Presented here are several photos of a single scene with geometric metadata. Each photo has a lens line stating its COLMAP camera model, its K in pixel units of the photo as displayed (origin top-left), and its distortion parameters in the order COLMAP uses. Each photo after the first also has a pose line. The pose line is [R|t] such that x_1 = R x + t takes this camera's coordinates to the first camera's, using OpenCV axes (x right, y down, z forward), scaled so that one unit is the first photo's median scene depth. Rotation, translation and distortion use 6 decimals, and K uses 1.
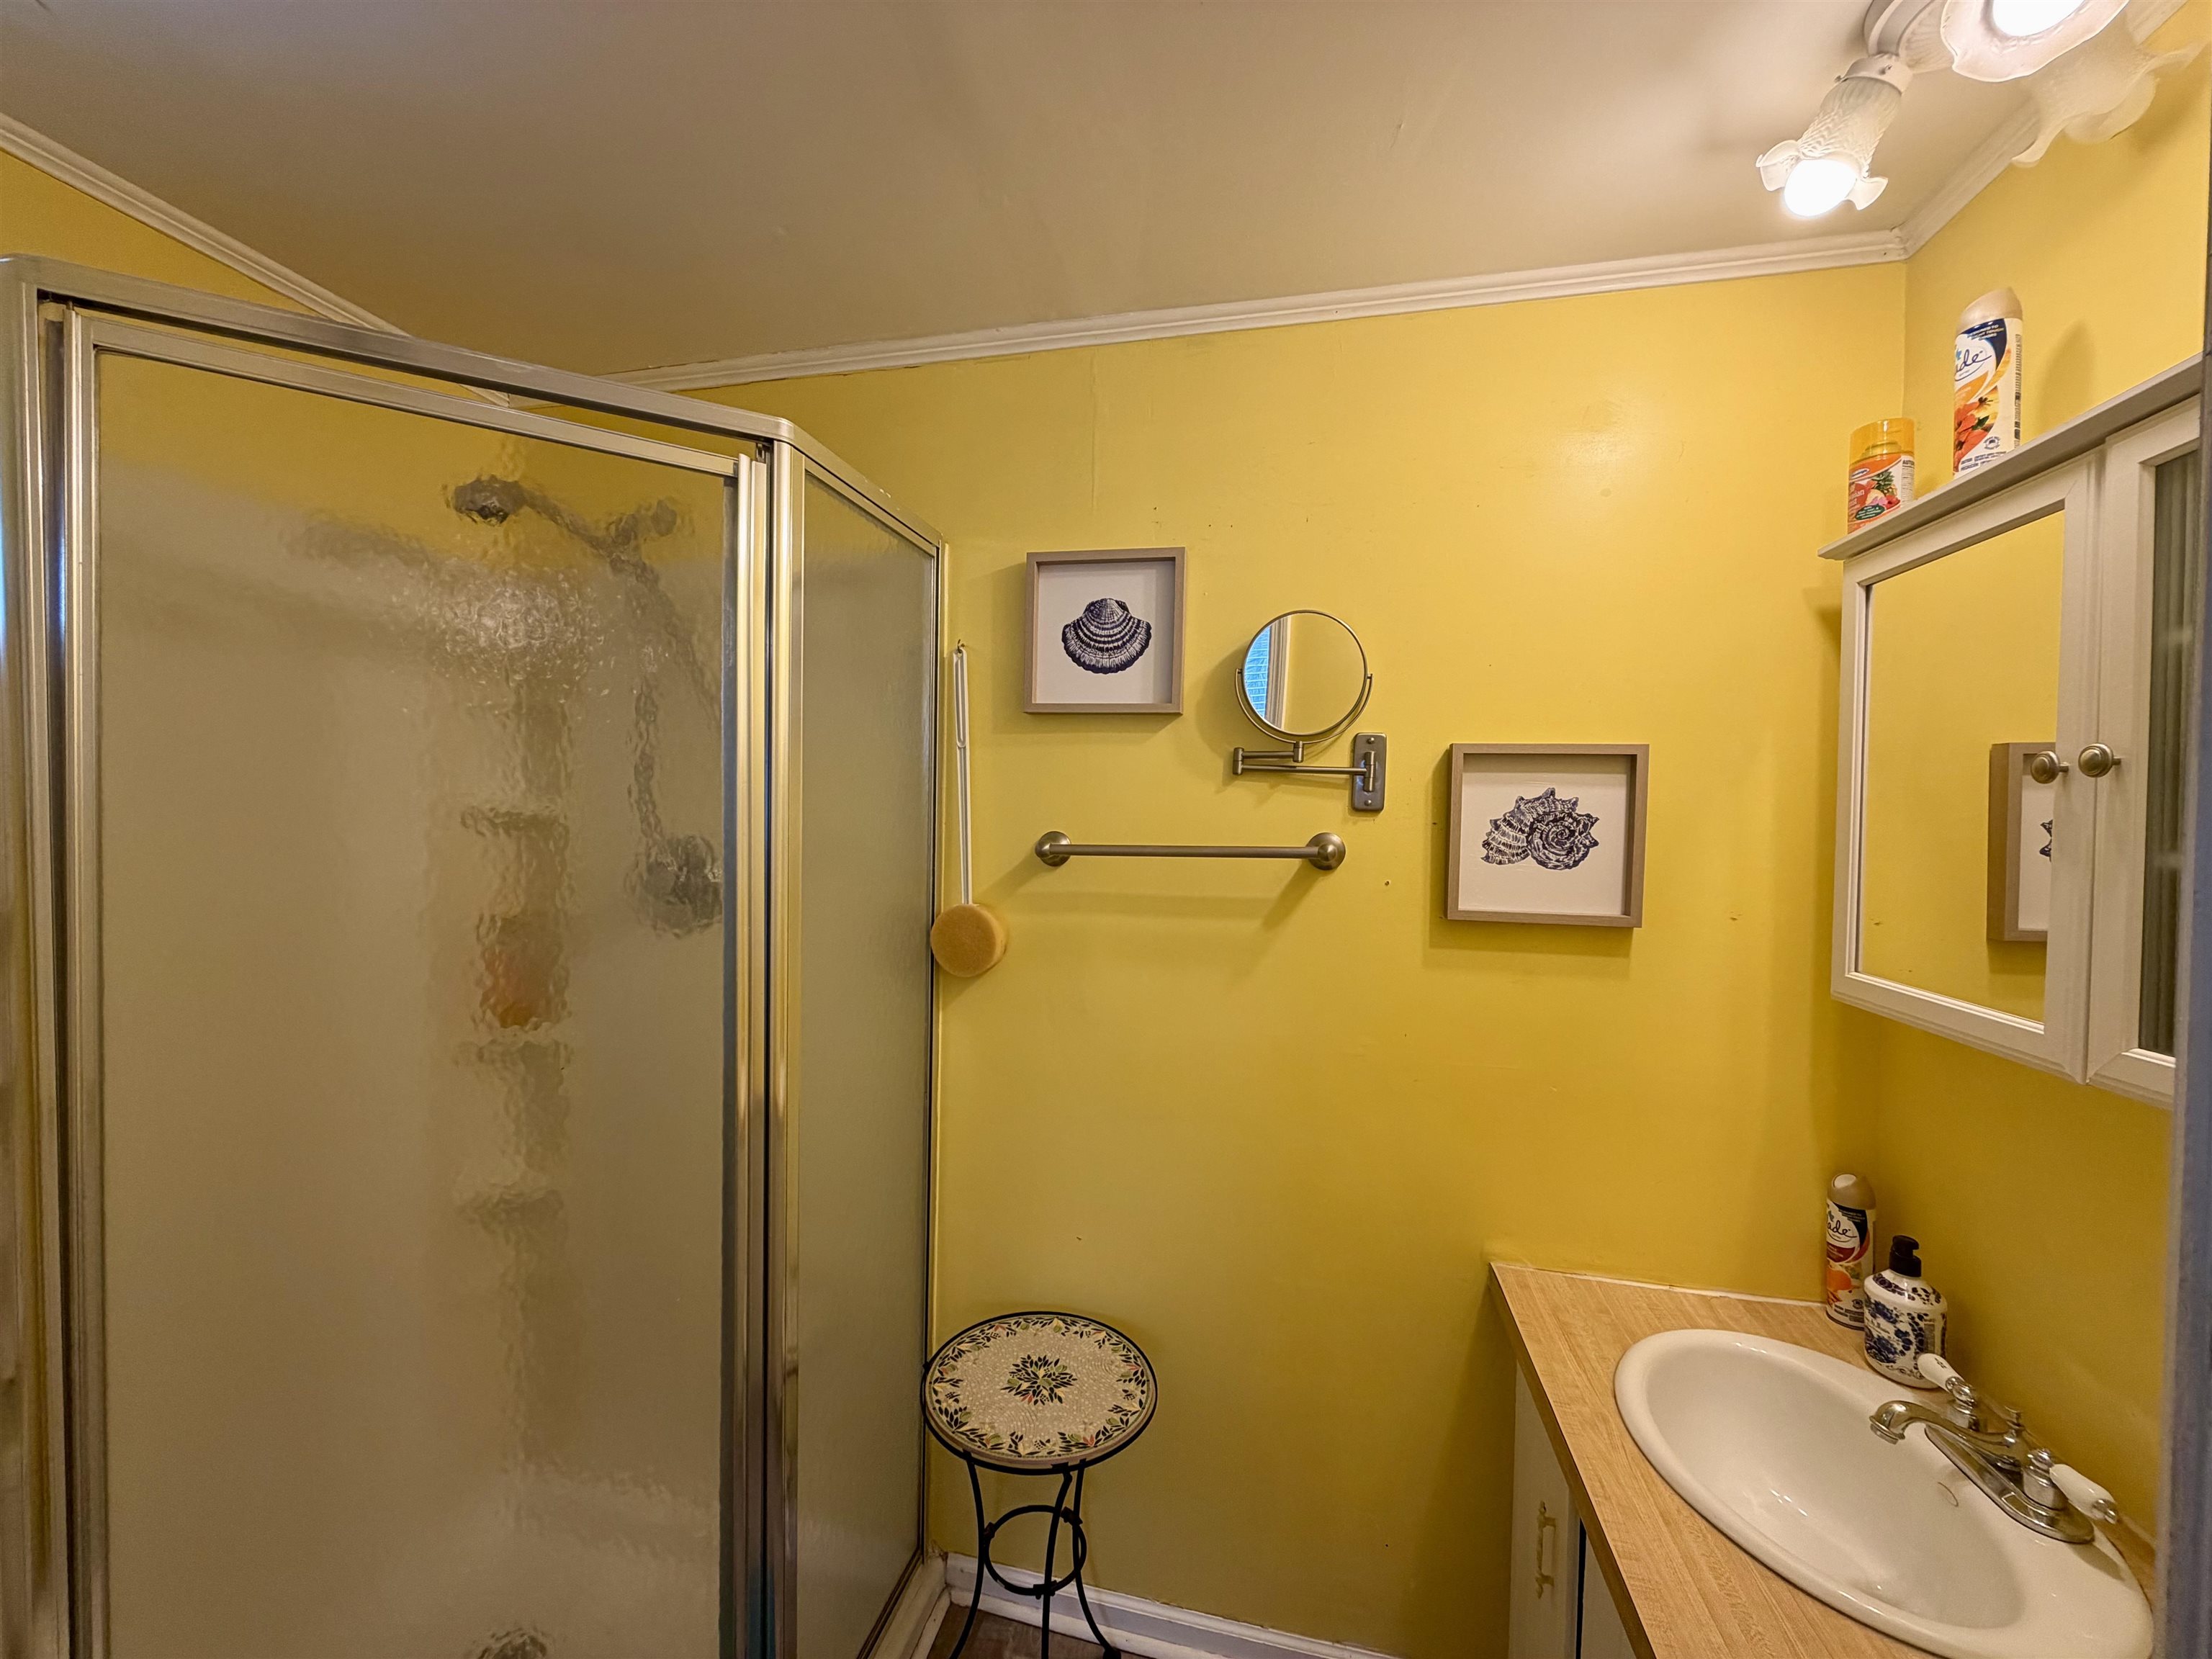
lens RADIAL K [[891.8, 0, 1108.3], [0, 891.8, 833.3], [0, 0, 1]] dist [0.001630, 0.000257]
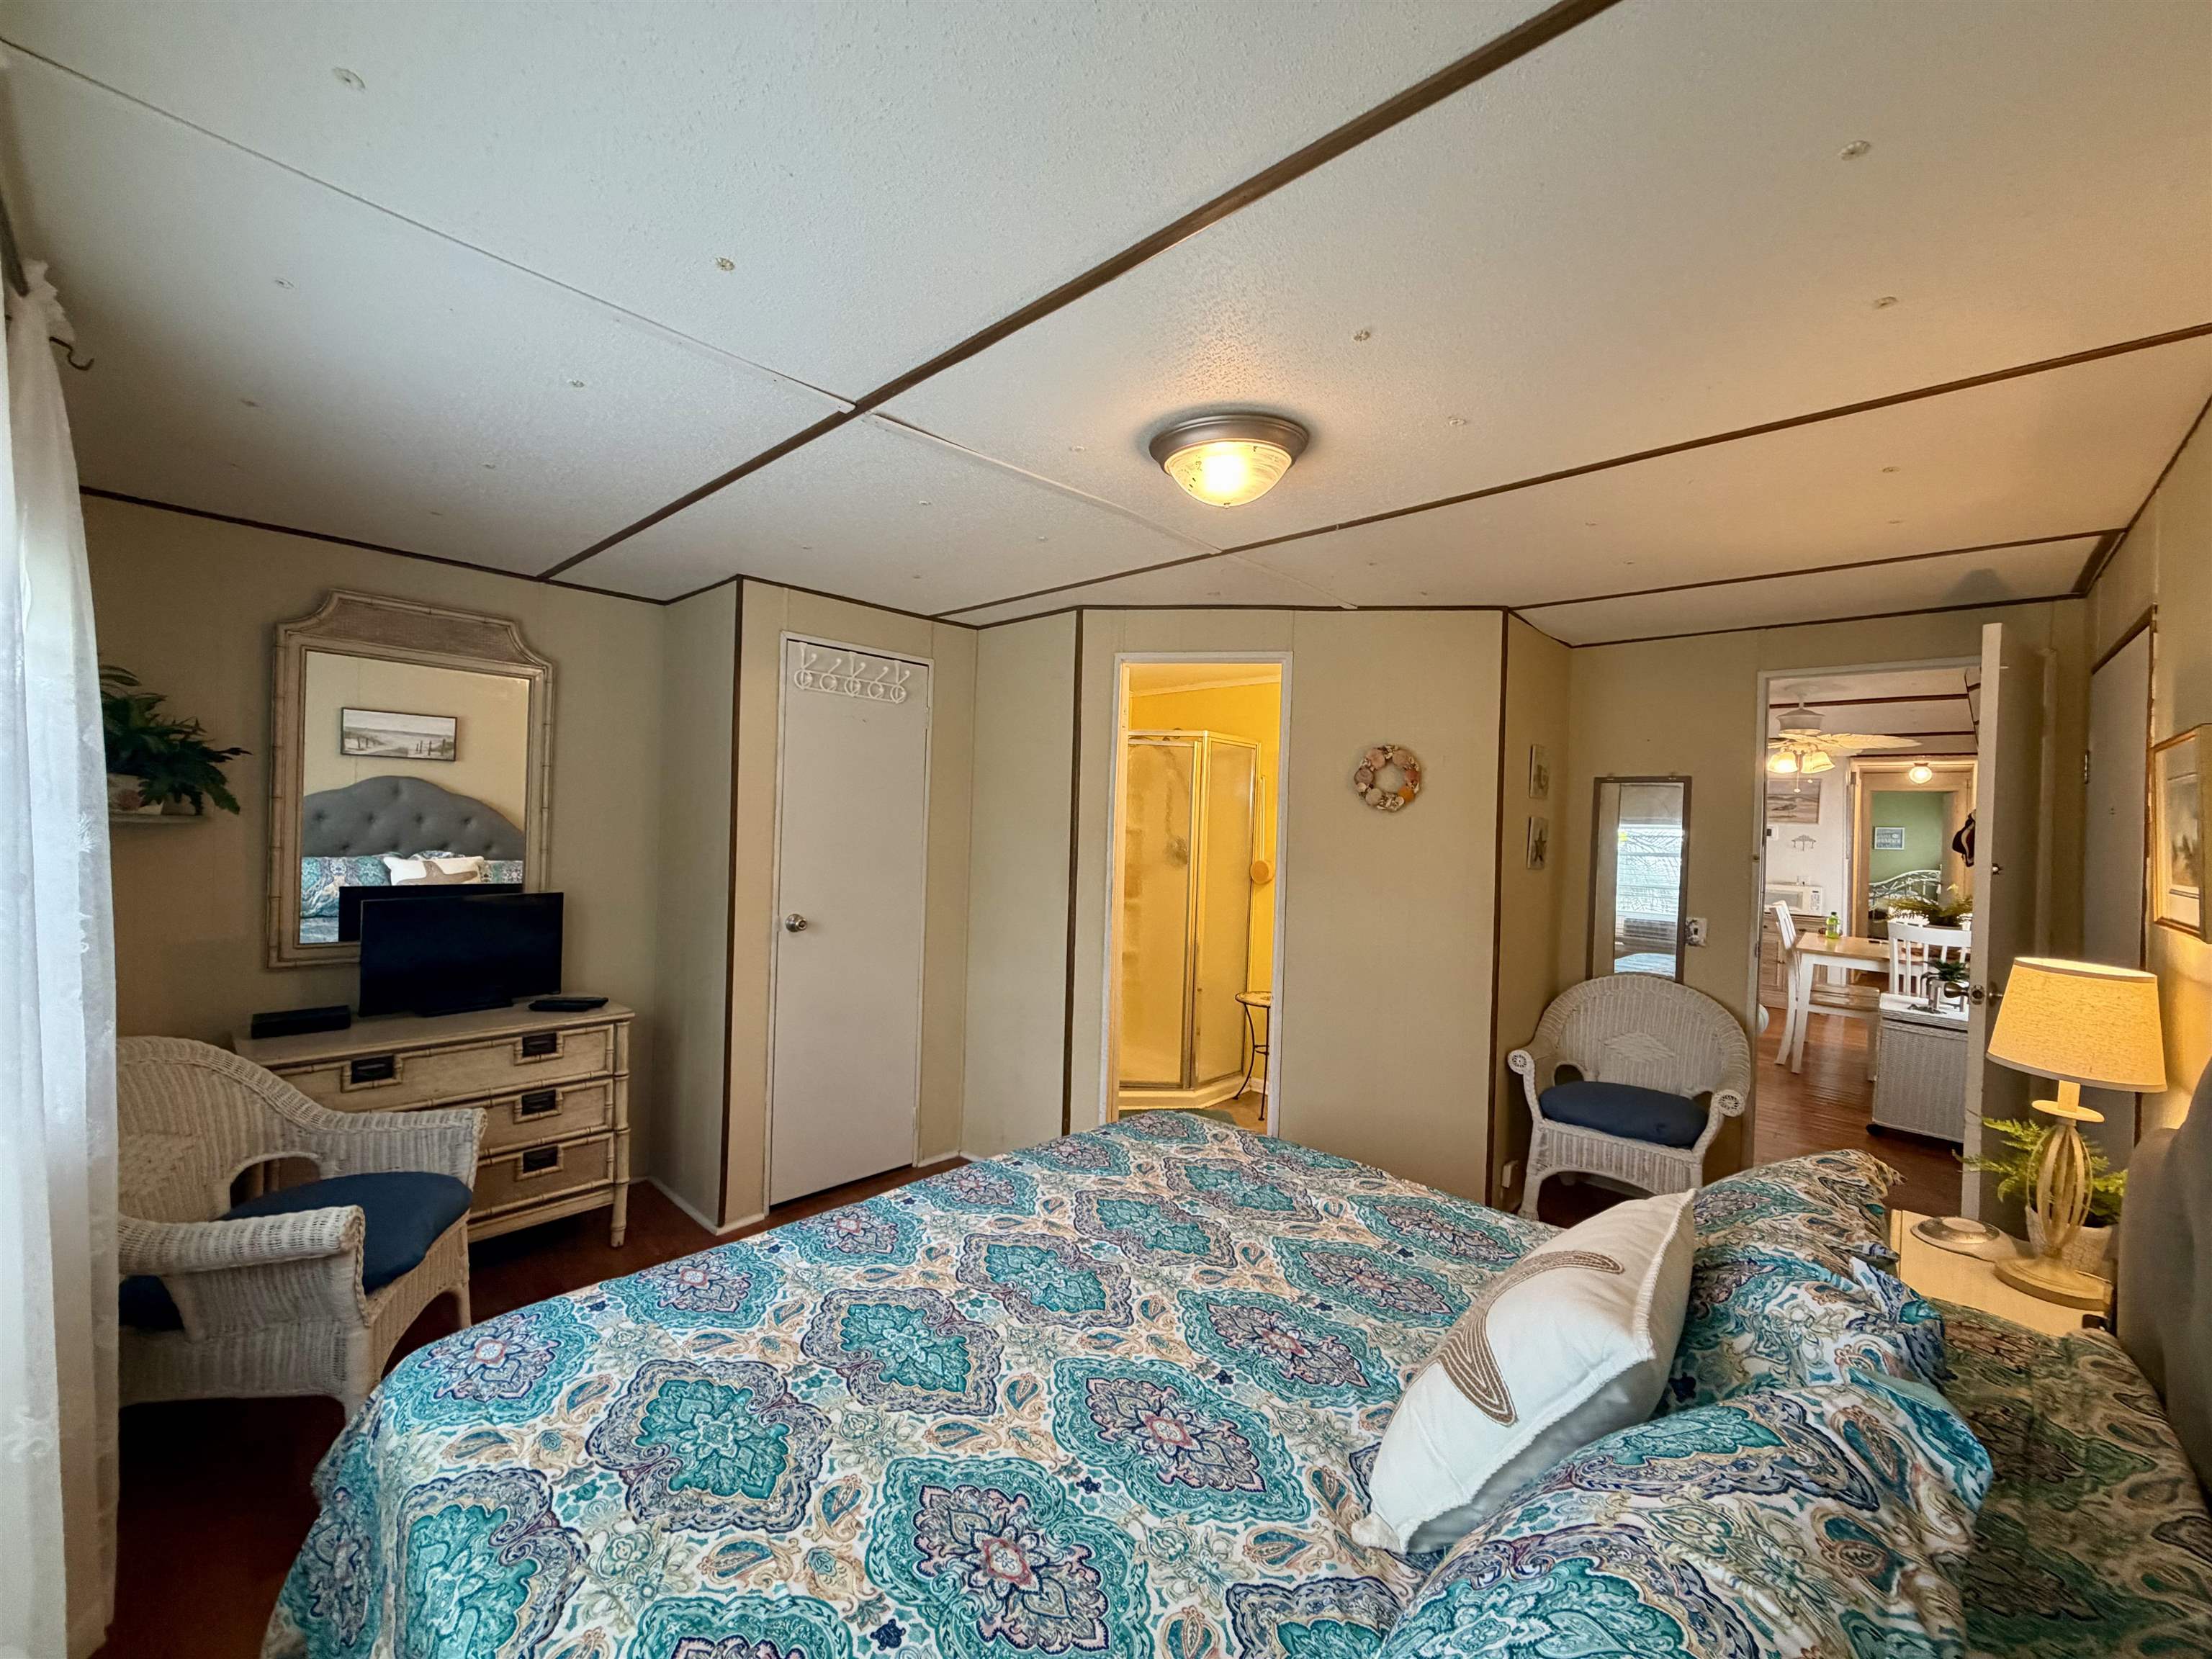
lens RADIAL K [[878.9, 0, 1101.7], [0, 878.9, 834.3], [0, 0, 1]] dist [0.000752, -0.000340]
pose [[0.863874, 0.020388, -0.503295, 1.004677], [-0.033833, 0.999273, -0.017594, 0.070826], [0.502571, 0.032227, 0.863935, -2.145398]]
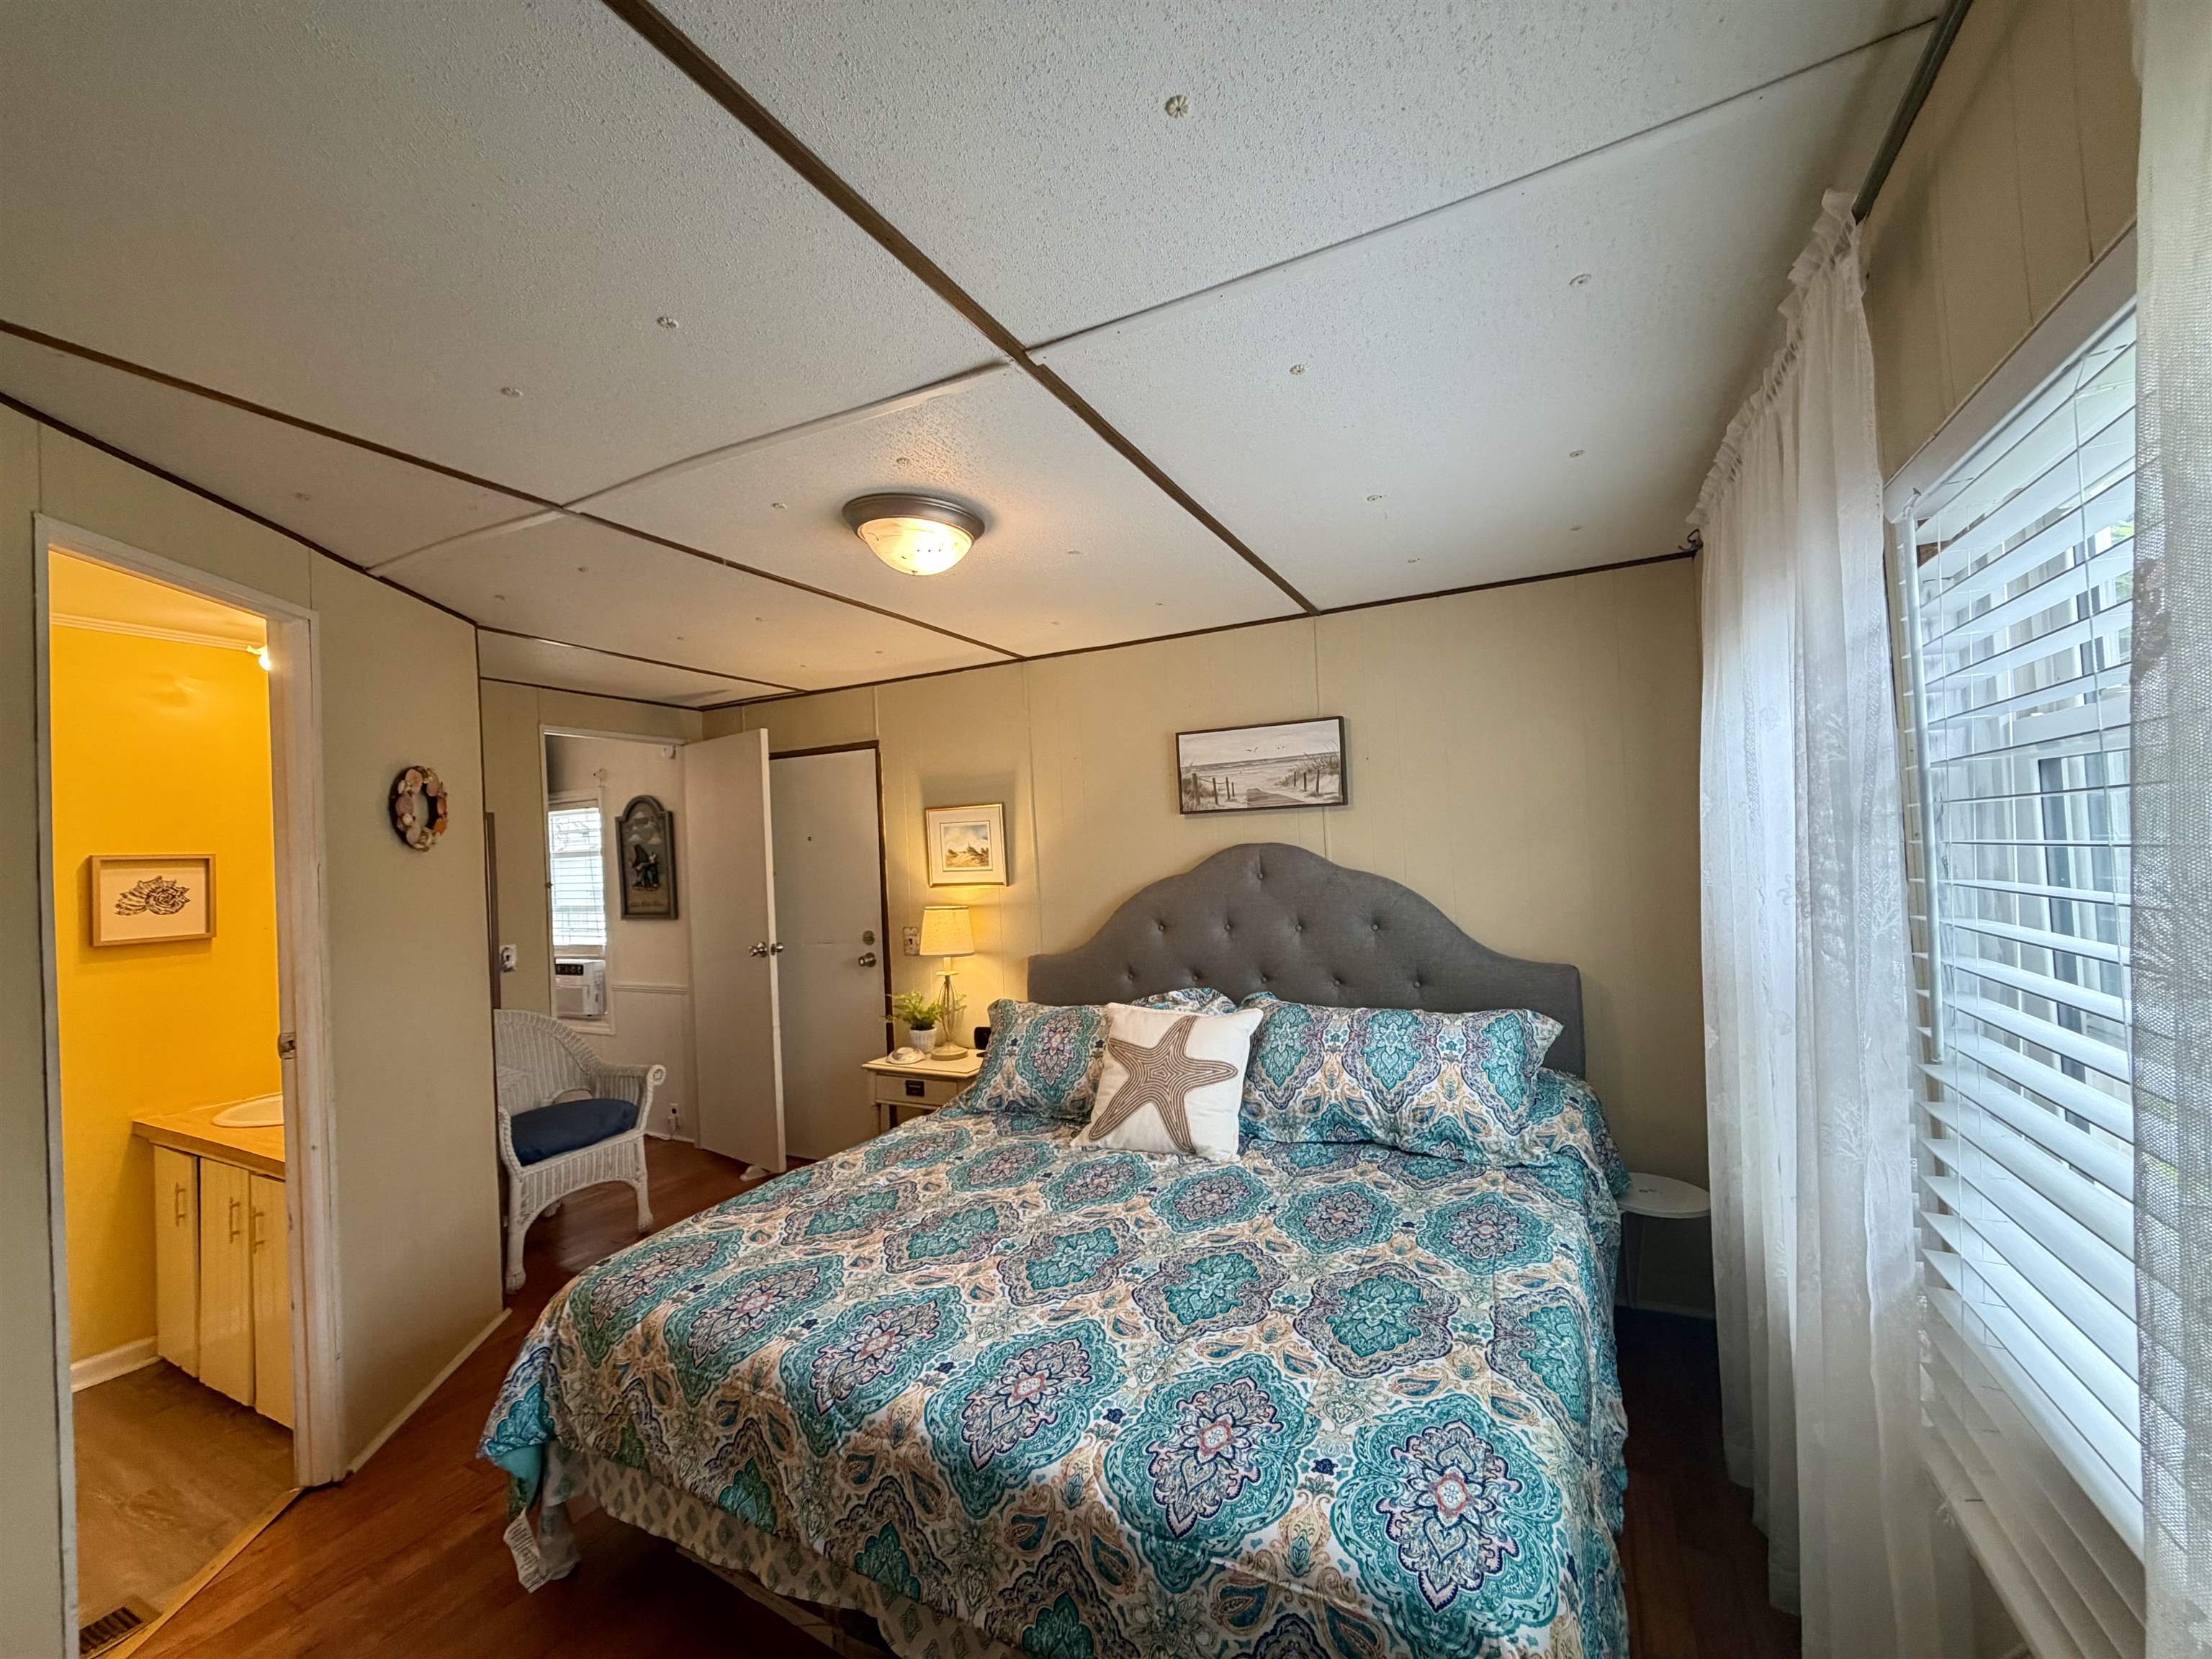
lens RADIAL K [[878.9, 0, 1101.7], [0, 878.9, 834.3], [0, 0, 1]] dist [0.000752, -0.000340]
pose [[0.253768, -0.006414, 0.967244, -0.888645], [0.070483, 0.997442, -0.011878, 0.030978], [-0.964694, 0.071189, 0.253571, -1.573637]]
